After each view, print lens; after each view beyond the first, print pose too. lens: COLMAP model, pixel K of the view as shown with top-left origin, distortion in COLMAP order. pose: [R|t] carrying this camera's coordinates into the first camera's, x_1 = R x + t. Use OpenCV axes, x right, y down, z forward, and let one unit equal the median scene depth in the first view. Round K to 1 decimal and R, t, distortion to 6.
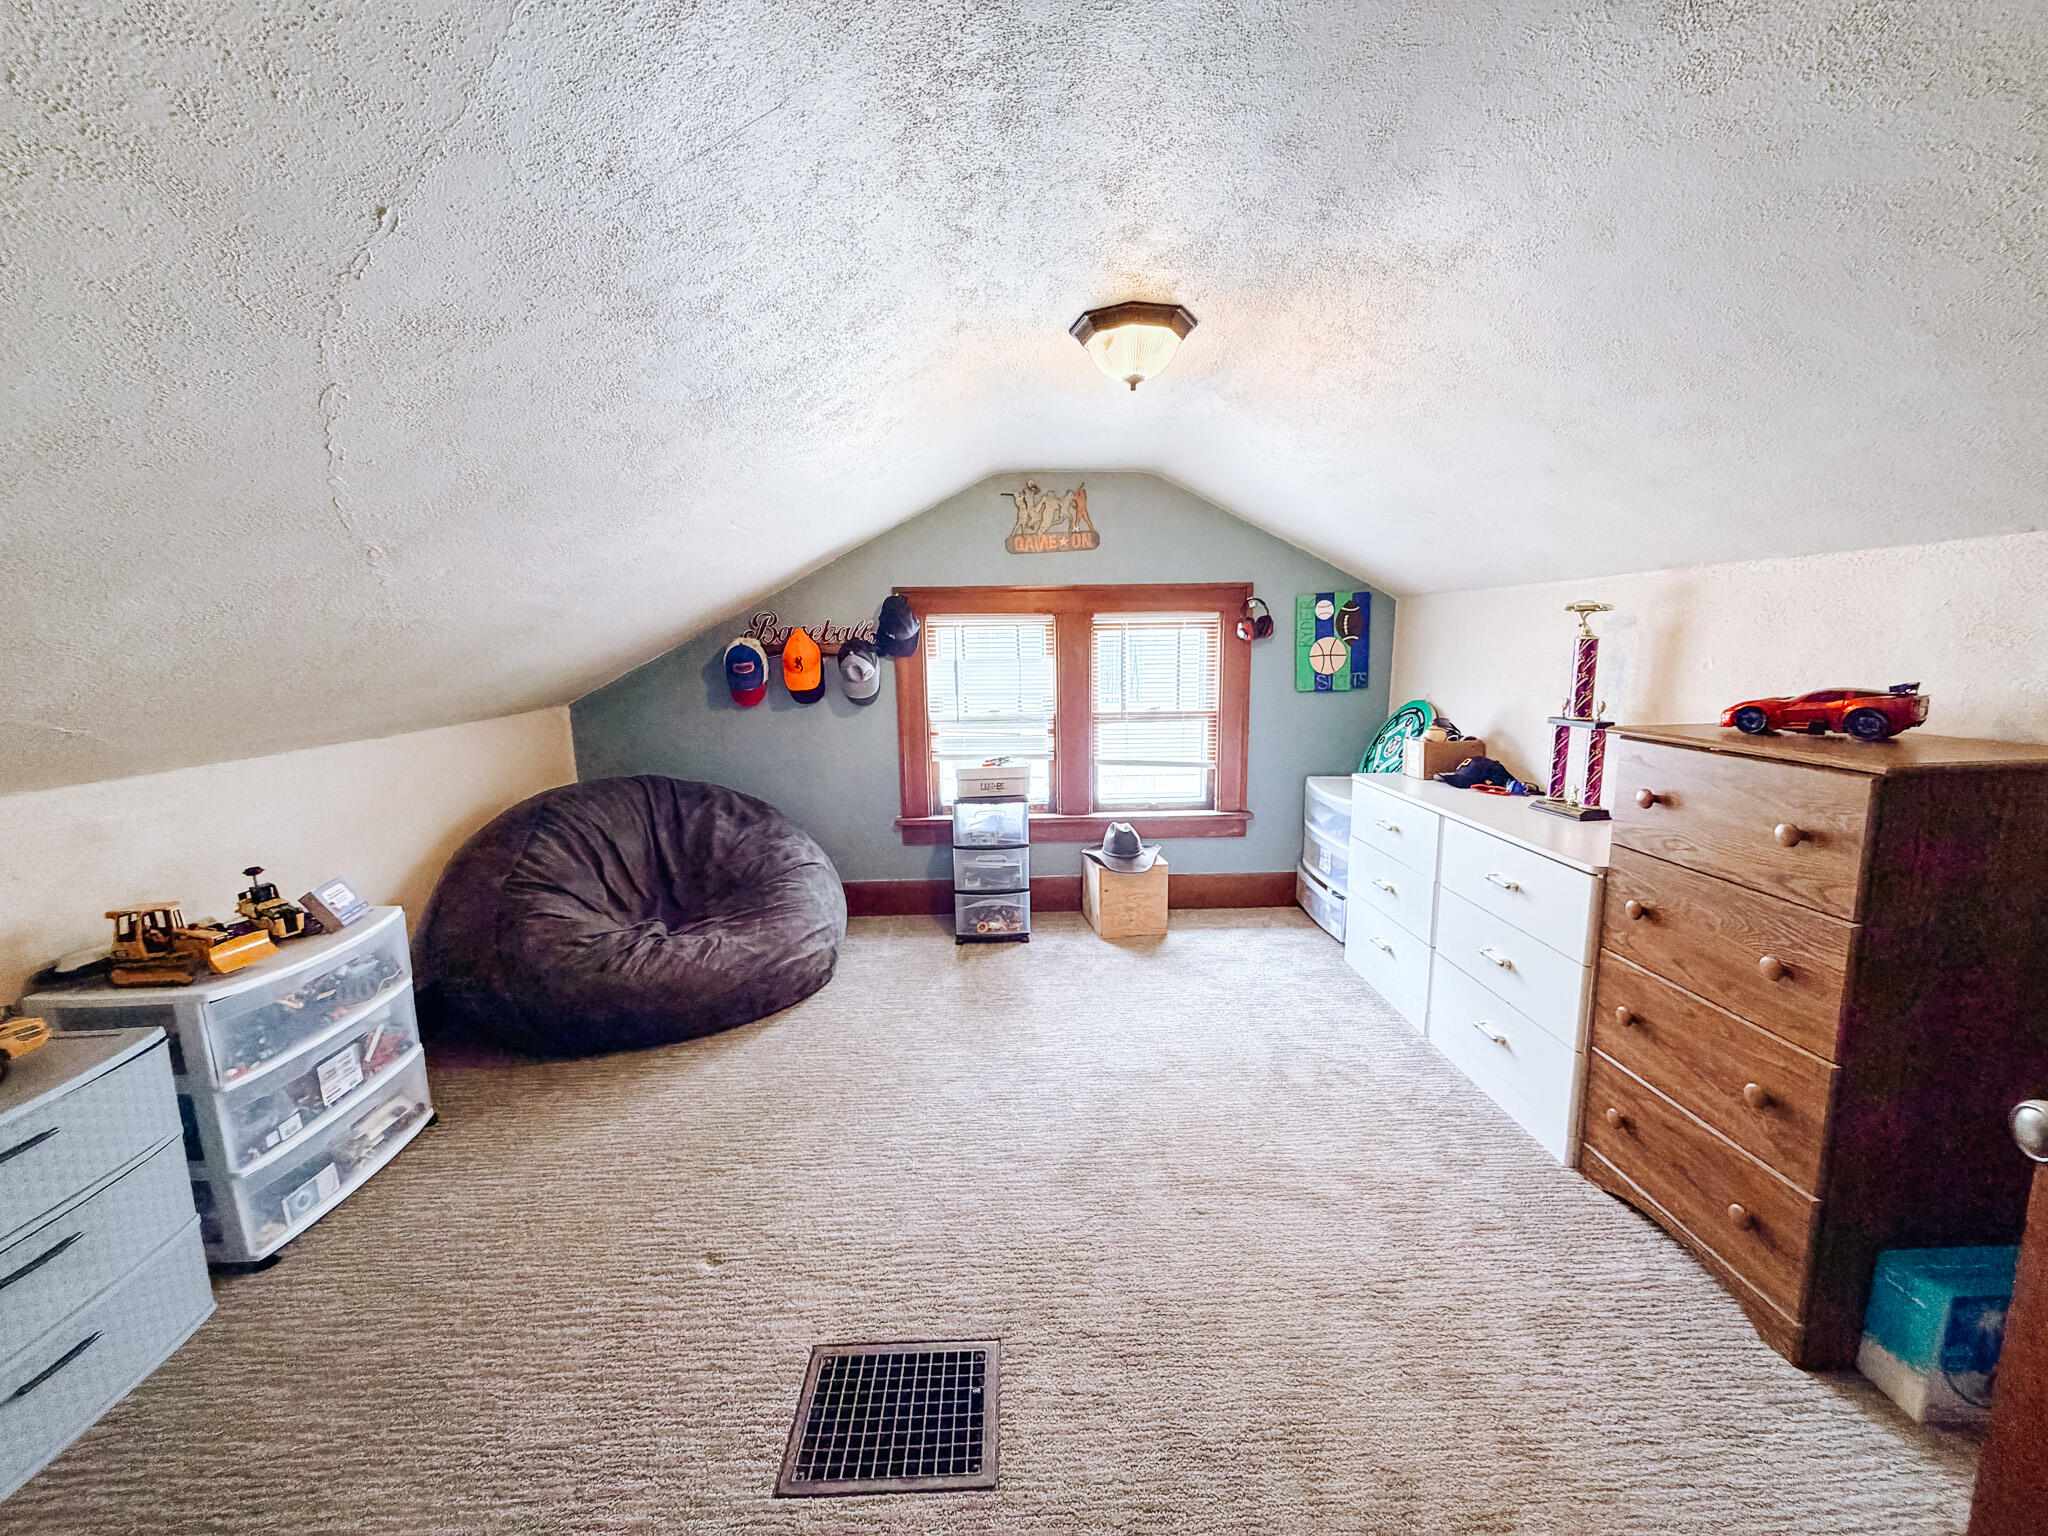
lens RADIAL K [[815.7, 0, 1019.2], [0, 815.7, 770.5], [0, 0, 1]] dist [0.000626, -0.000320]
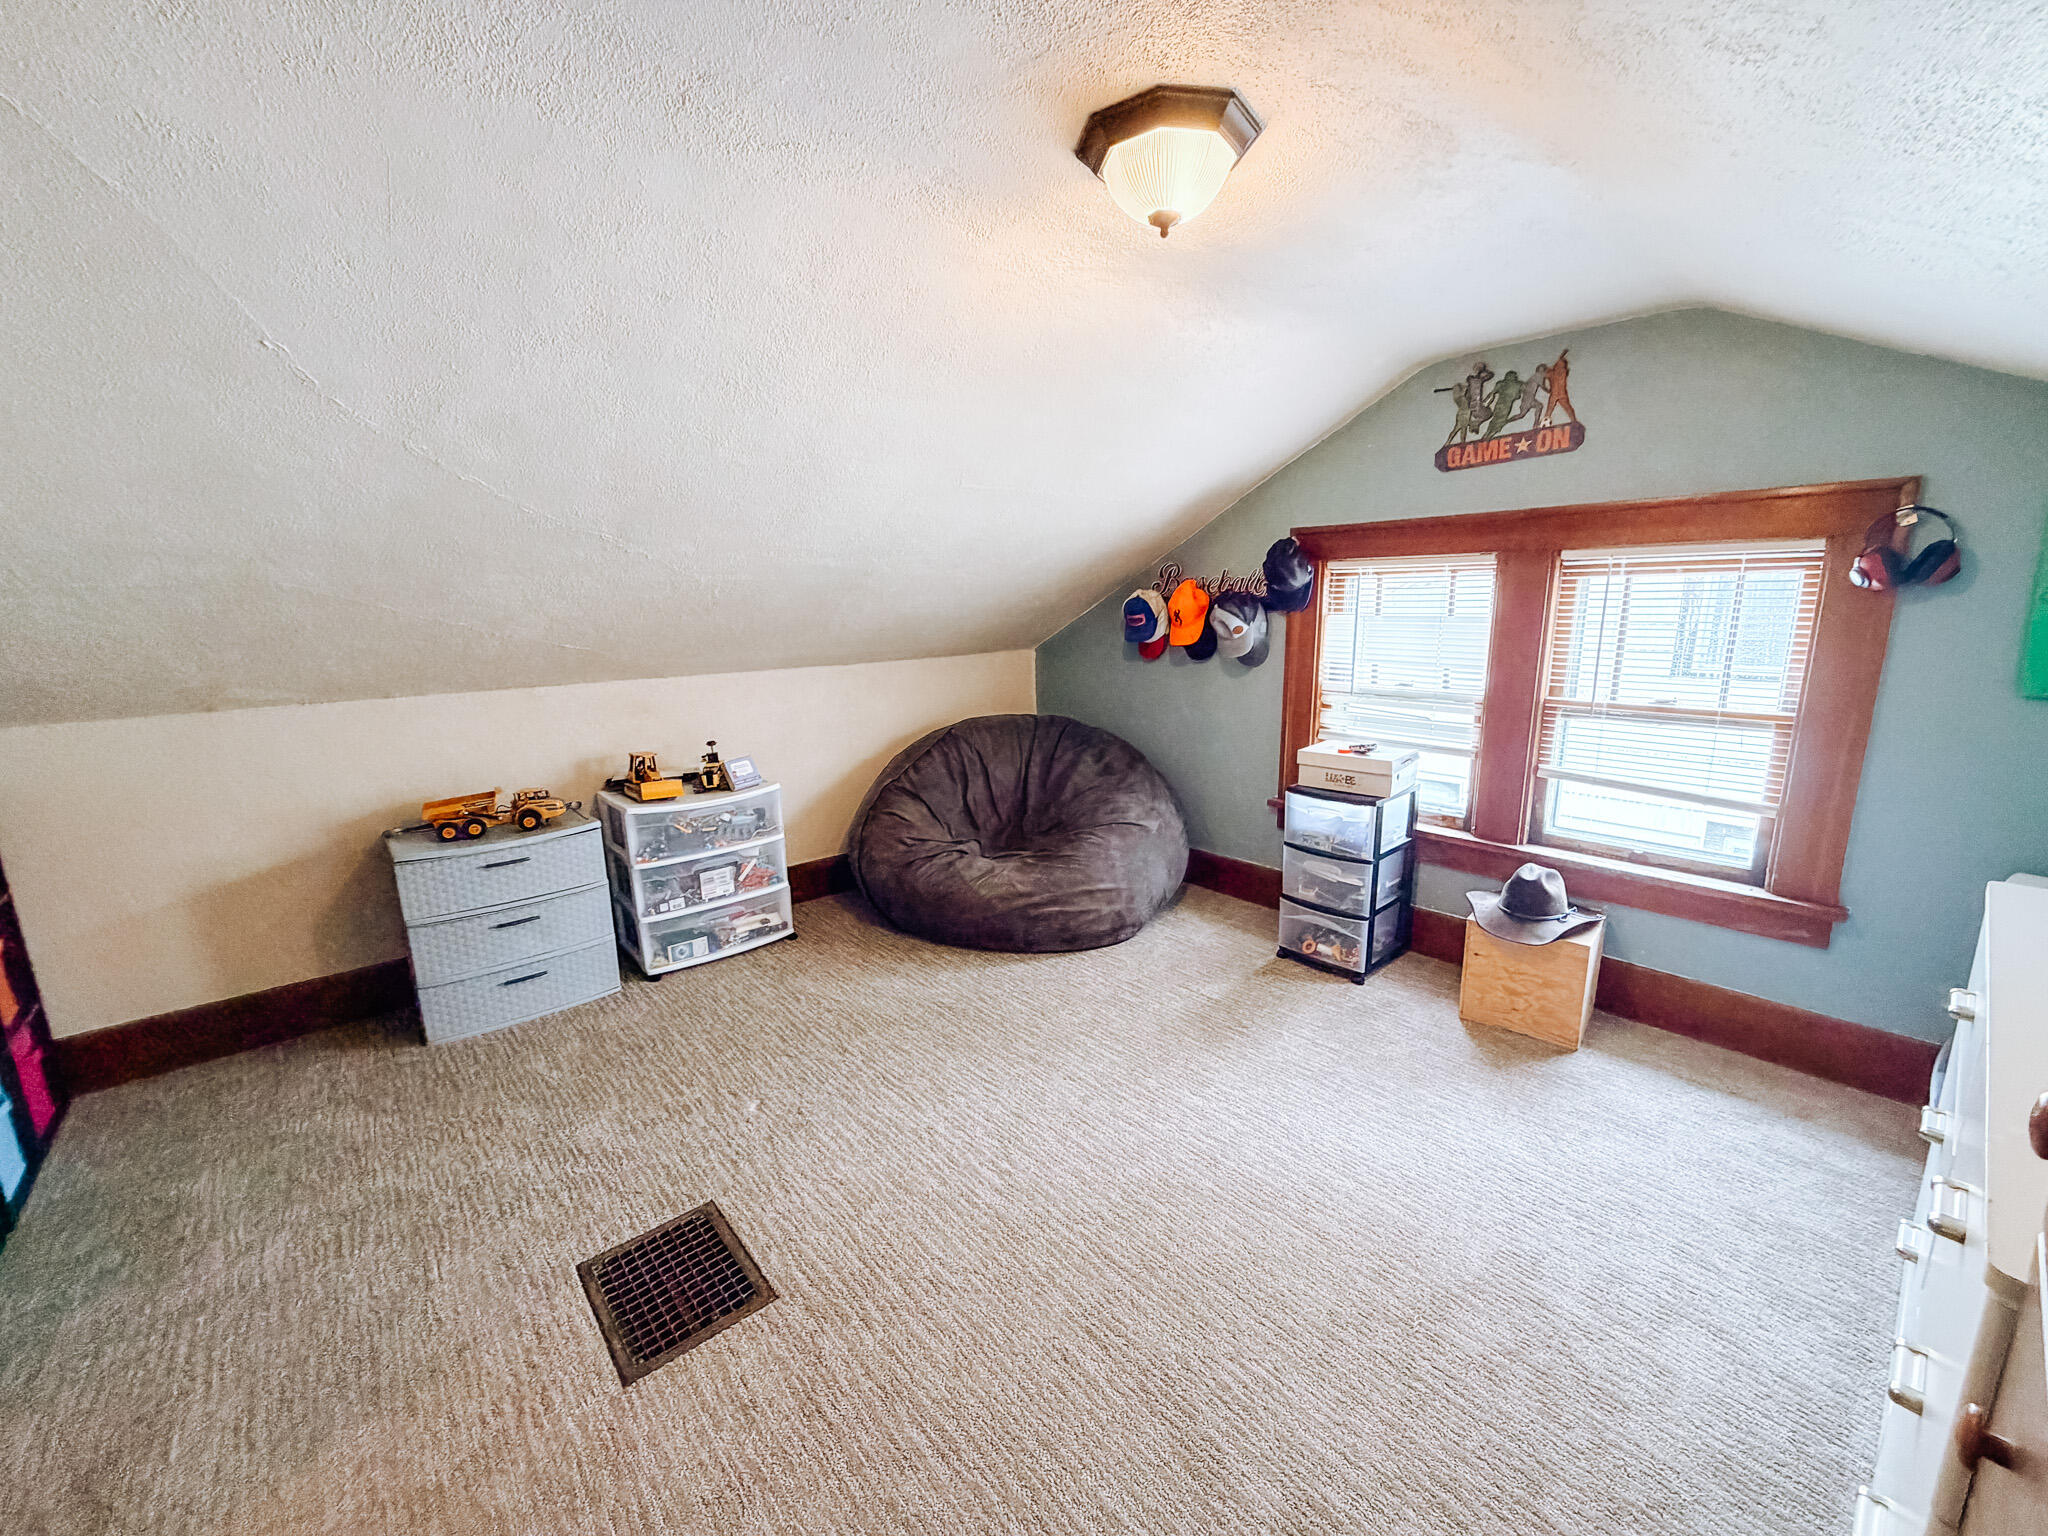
lens RADIAL K [[815.7, 0, 1019.2], [0, 815.7, 770.5], [0, 0, 1]] dist [0.000626, -0.000320]
pose [[0.635473, 0.163910, -0.754525, 0.364421], [-0.116154, 0.986381, 0.116452, -0.044251], [0.763336, 0.013639, 0.645857, 0.250816]]
